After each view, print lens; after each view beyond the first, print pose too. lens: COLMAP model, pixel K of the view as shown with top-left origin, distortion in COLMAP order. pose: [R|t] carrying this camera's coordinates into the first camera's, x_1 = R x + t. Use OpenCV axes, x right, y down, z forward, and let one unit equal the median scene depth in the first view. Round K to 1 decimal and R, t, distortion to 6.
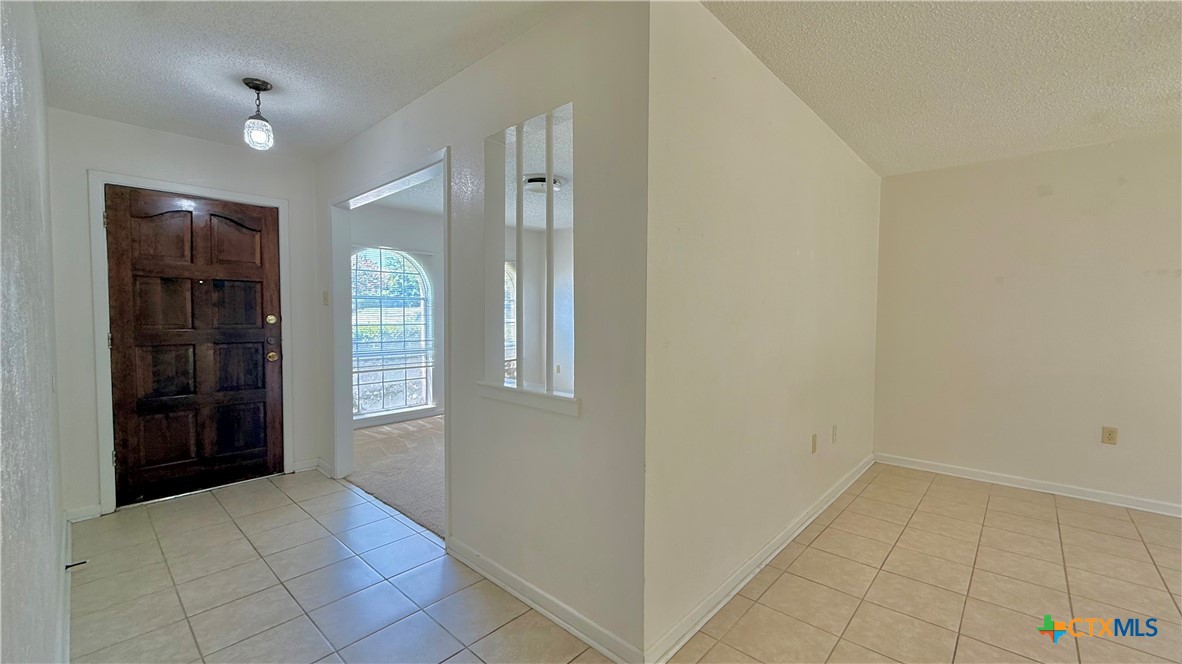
lens RADIAL K [[477.9, 0, 583.6], [0, 477.9, 333.4], [0, 0, 1]] dist [-0.000007, 0.000207]
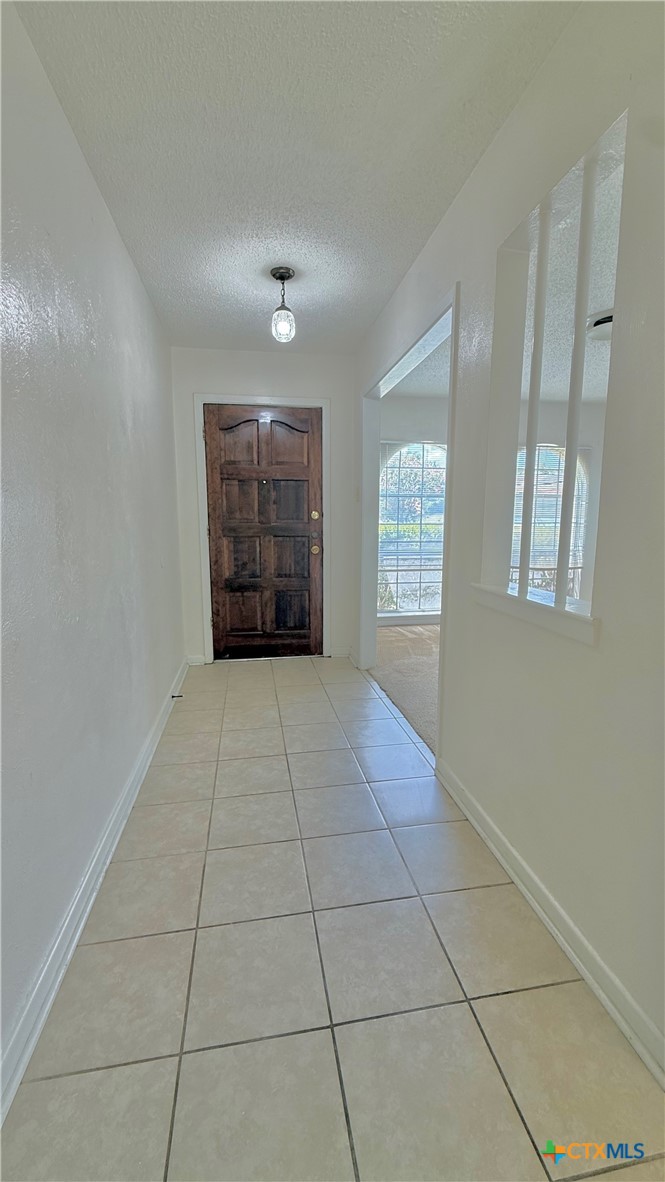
lens RADIAL K [[477.9, 0, 338.2], [0, 477.9, 593.9], [0, 0, 1]] dist [-0.000007, 0.000207]
pose [[0.798588, 0.089193, -0.595233, 0.055022], [-0.024020, 0.992894, 0.116555, 0.022152], [0.601399, -0.078782, 0.795055, 0.170585]]
